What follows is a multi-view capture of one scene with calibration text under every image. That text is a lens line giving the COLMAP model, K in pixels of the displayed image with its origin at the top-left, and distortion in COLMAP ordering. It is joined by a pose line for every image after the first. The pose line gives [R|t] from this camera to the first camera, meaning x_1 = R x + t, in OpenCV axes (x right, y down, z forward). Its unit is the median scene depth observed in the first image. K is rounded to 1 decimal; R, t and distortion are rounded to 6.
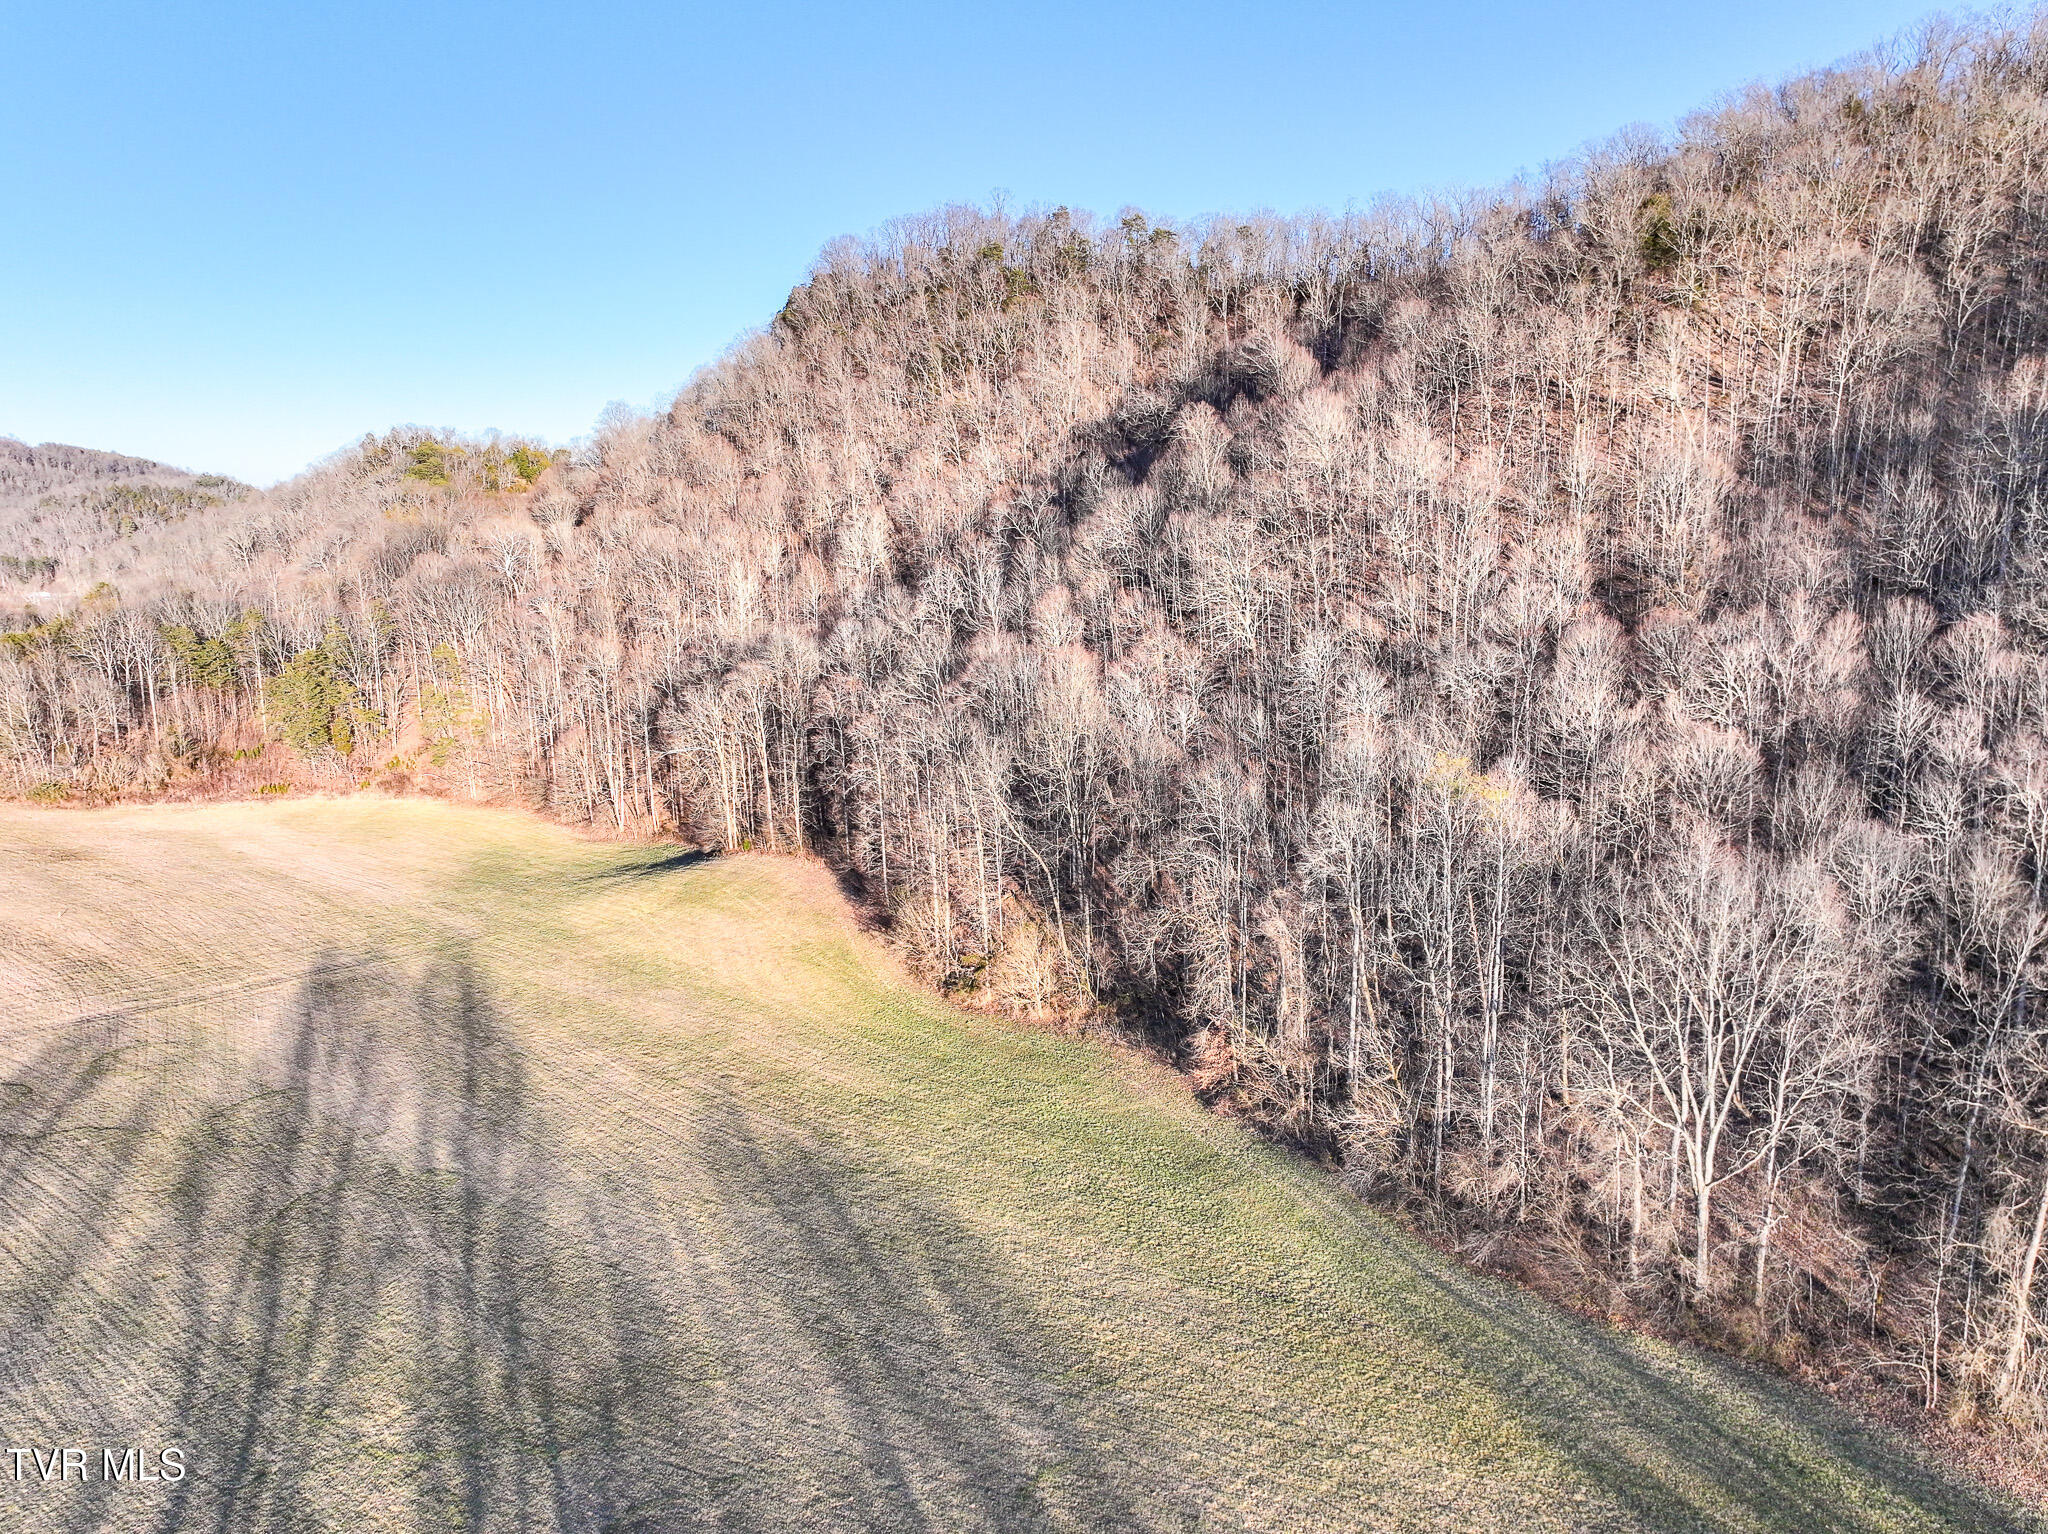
lens RADIAL K [[1452.1, 0, 1023.2], [0, 1452.1, 768.6], [0, 0, 1]] dist [-0.003604, 0.008345]
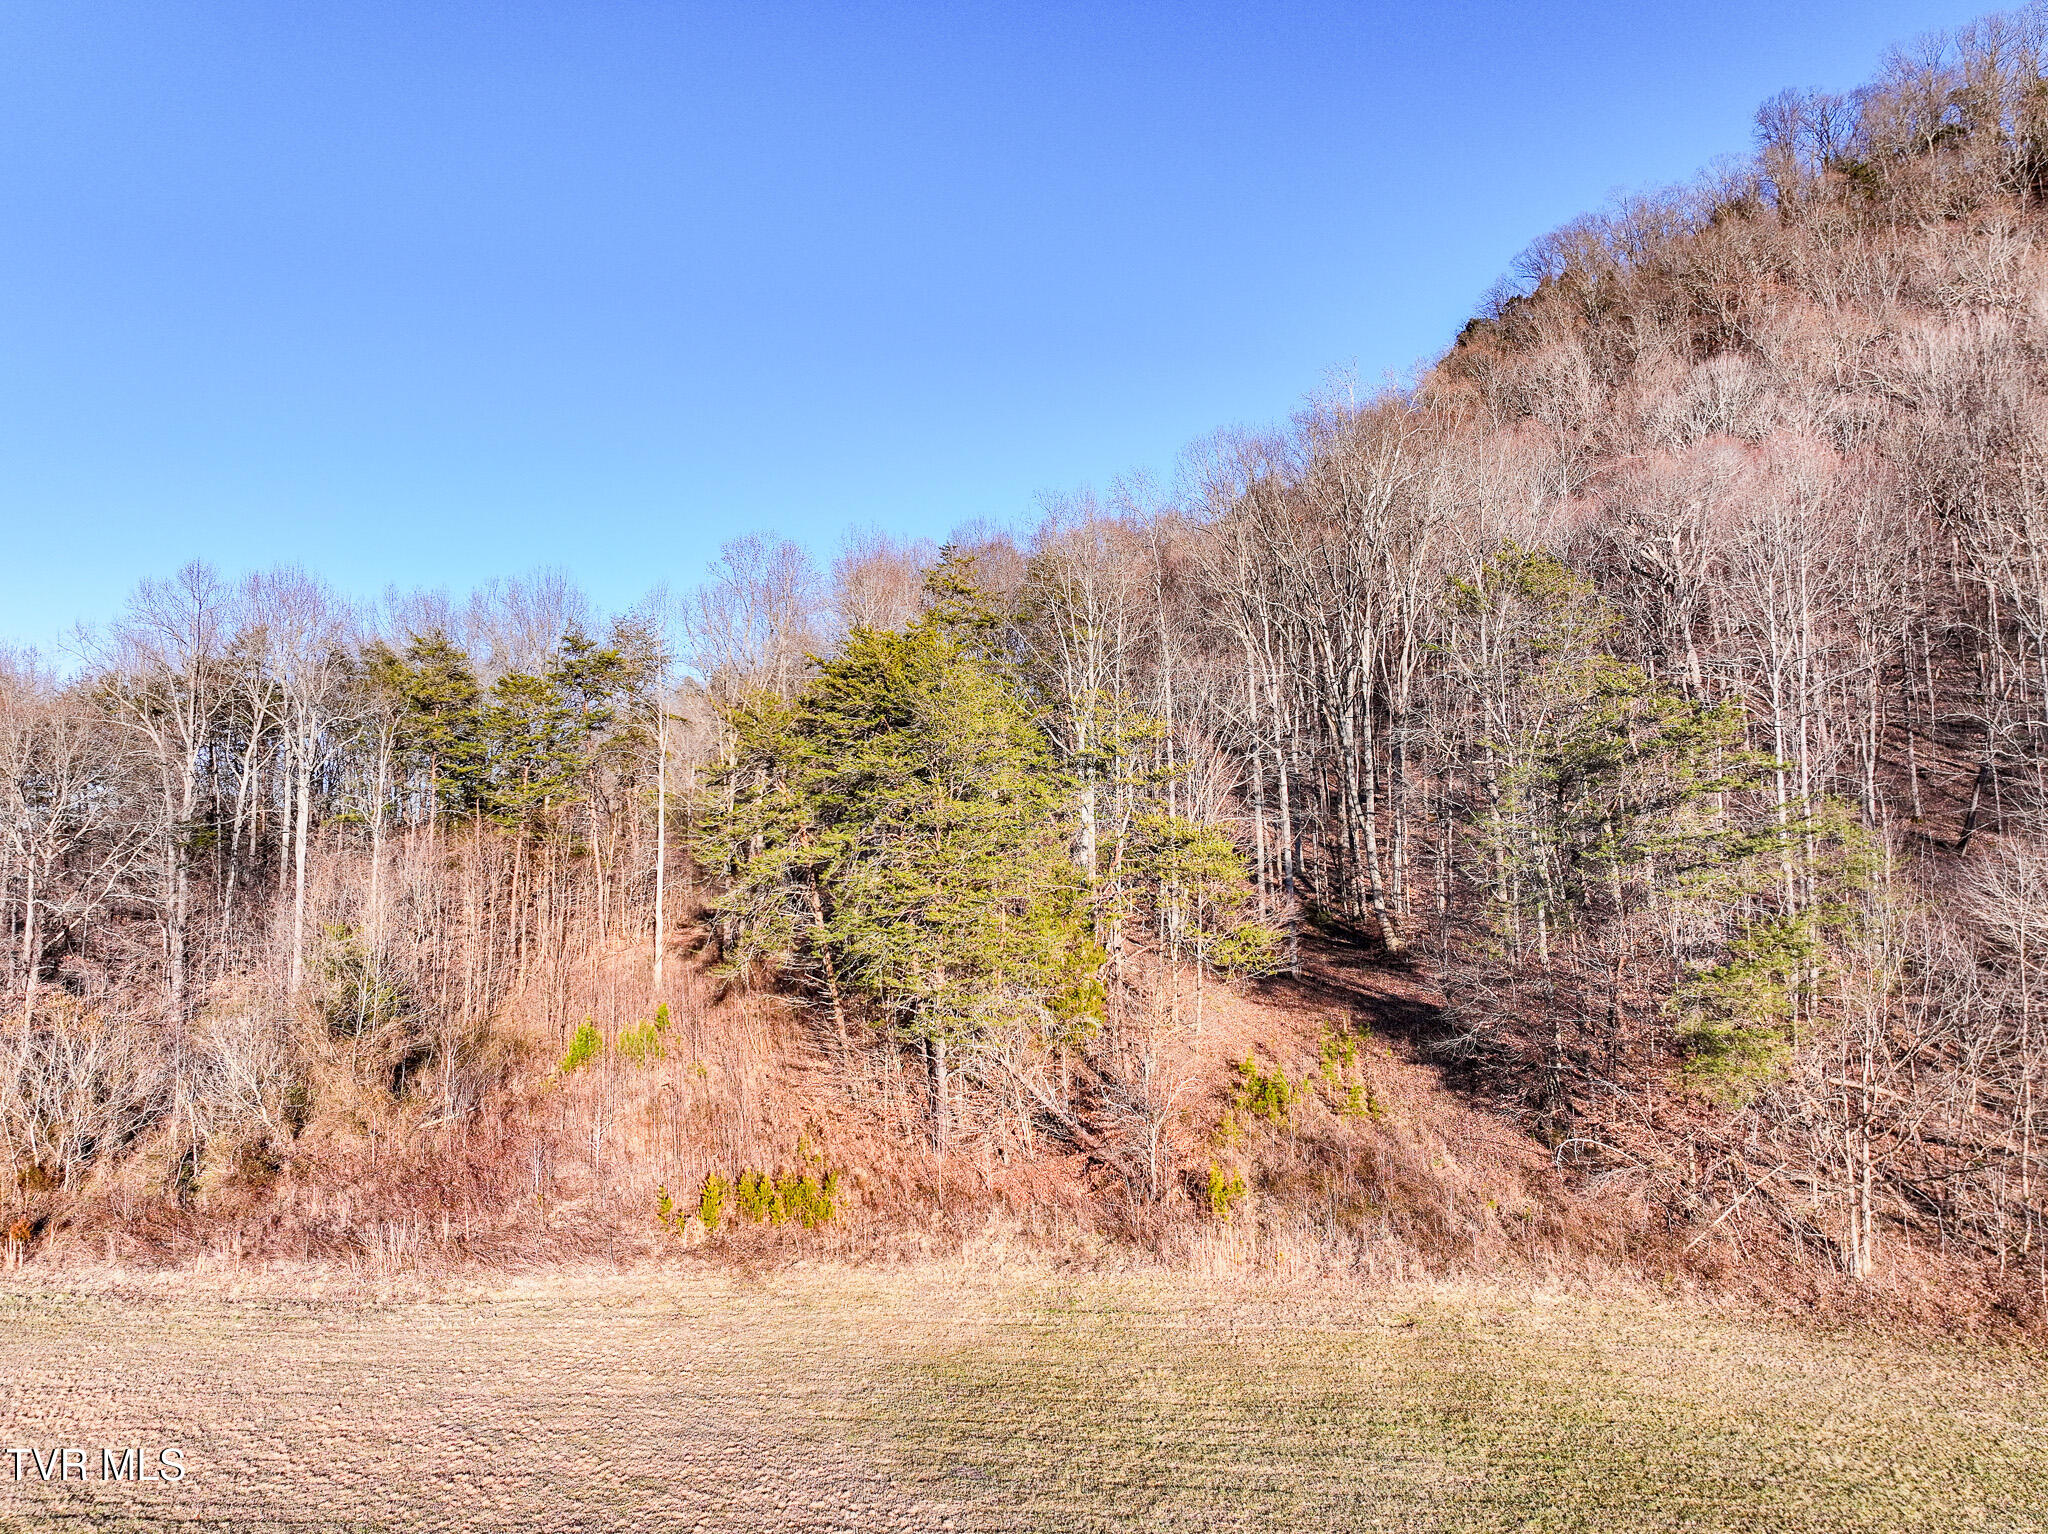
lens RADIAL K [[1452.1, 0, 1025.5], [0, 1452.1, 766.6], [0, 0, 1]] dist [-0.003604, 0.008345]
pose [[0.991514, -0.012368, -0.129413, -0.451587], [-0.022460, 0.964198, -0.264231, 0.008659], [0.128048, 0.264895, 0.955738, 0.794330]]
